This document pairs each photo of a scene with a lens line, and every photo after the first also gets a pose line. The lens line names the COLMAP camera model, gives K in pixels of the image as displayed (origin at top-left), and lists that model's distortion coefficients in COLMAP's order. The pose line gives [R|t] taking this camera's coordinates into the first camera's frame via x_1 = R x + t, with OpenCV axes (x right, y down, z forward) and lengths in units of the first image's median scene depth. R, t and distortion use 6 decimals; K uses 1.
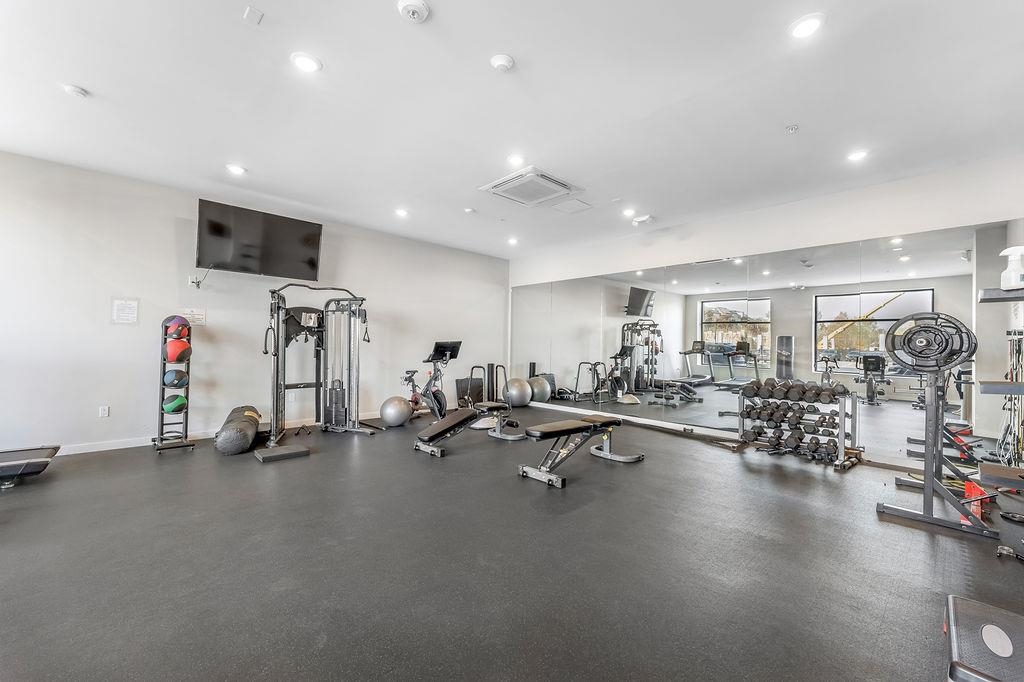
lens RADIAL K [[414.7, 0, 512.0], [0, 414.7, 341.0], [0, 0, 1]] dist [0.000133, -0.000001]
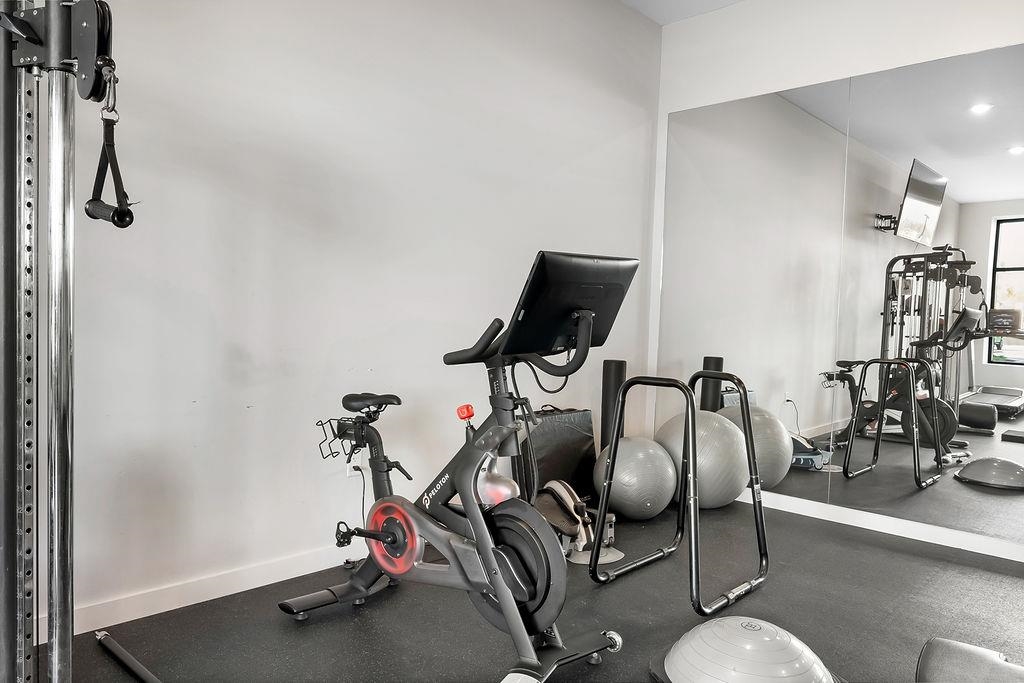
lens RADIAL K [[711.5, 0, 512.0], [0, 711.5, 341.5], [0, 0, 1]] dist [-0.000839, -0.000084]
pose [[0.998764, 0.016688, 0.046812, -0.186011], [-0.018794, 0.998814, 0.044920, 0.024275], [-0.046007, -0.045744, 0.997893, 0.622689]]
